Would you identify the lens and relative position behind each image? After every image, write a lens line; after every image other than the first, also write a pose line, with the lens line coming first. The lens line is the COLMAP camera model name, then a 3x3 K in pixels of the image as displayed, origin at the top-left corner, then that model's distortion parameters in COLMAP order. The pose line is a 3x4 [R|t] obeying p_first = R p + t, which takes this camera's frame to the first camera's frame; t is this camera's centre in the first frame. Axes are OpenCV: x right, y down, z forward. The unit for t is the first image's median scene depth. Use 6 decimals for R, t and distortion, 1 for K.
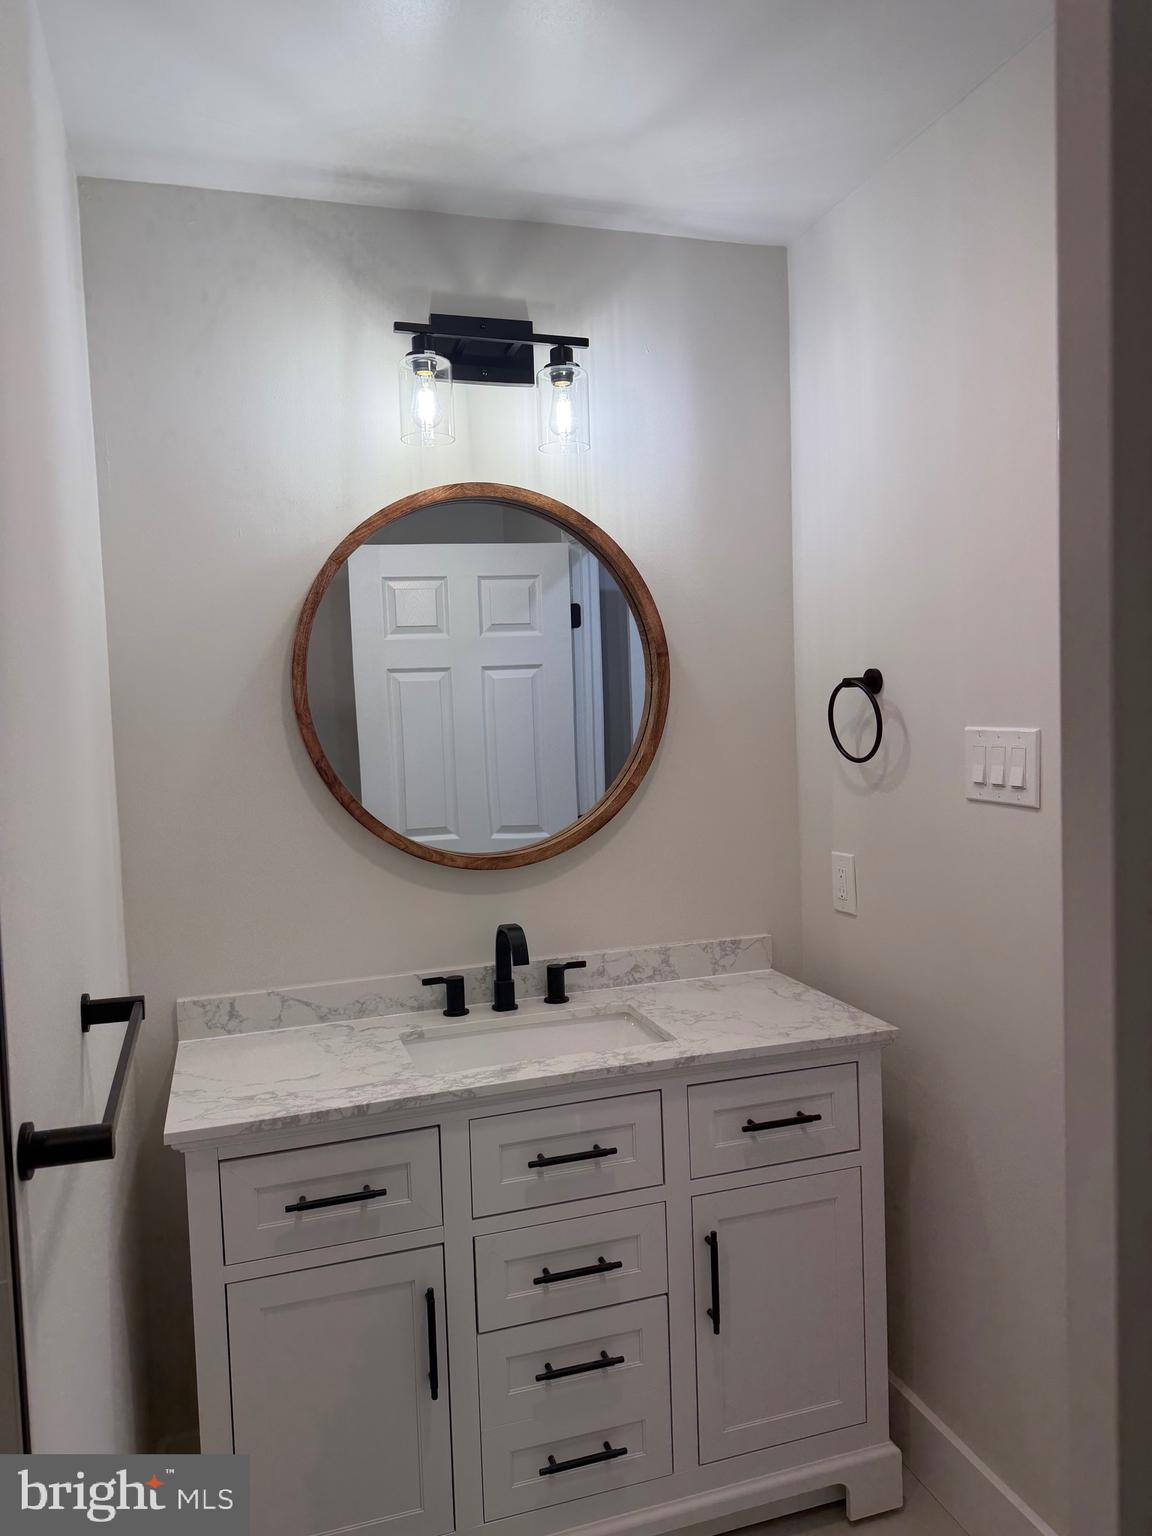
lens RADIAL K [[1101.4, 0, 576.0], [0, 1101.4, 768.0], [0, 0, 1]] dist [0.106452, -0.122523]
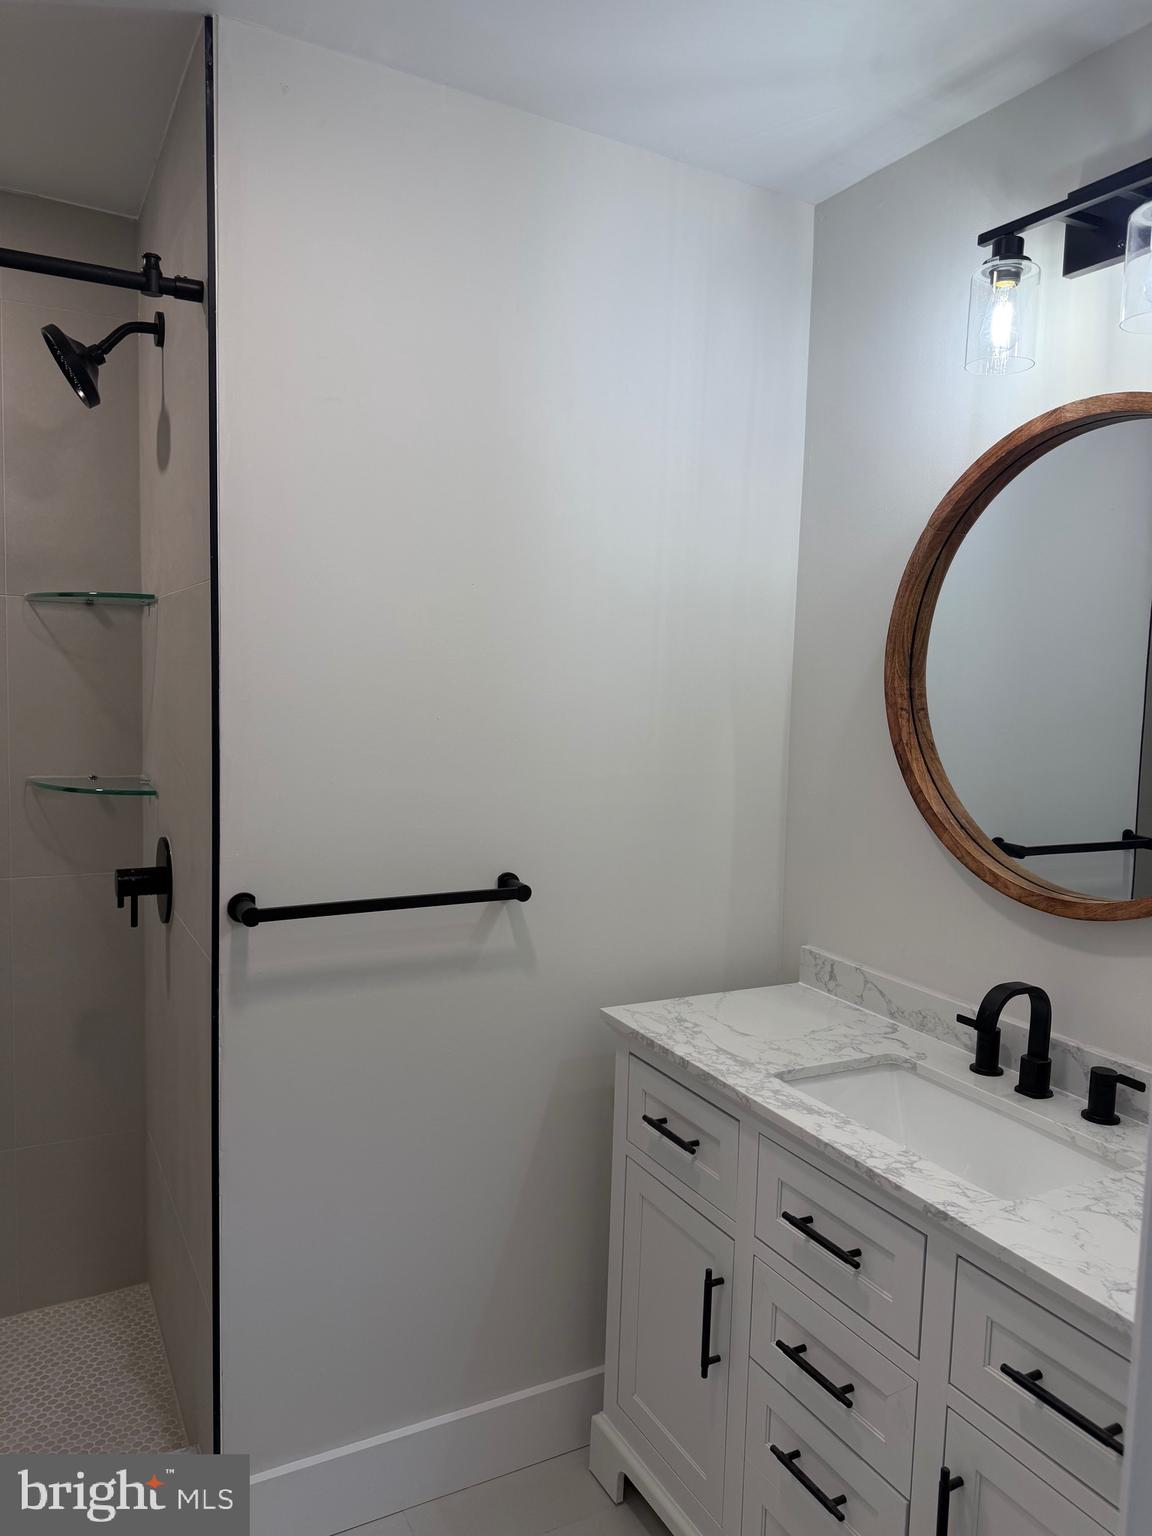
lens RADIAL K [[1101.4, 0, 576.0], [0, 1101.4, 768.0], [0, 0, 1]] dist [0.106452, -0.122523]
pose [[0.172567, 0.127881, -0.976661, 0.710283], [-0.094047, 0.989146, 0.112898, -0.073959], [0.980498, 0.072370, 0.182721, 0.616766]]
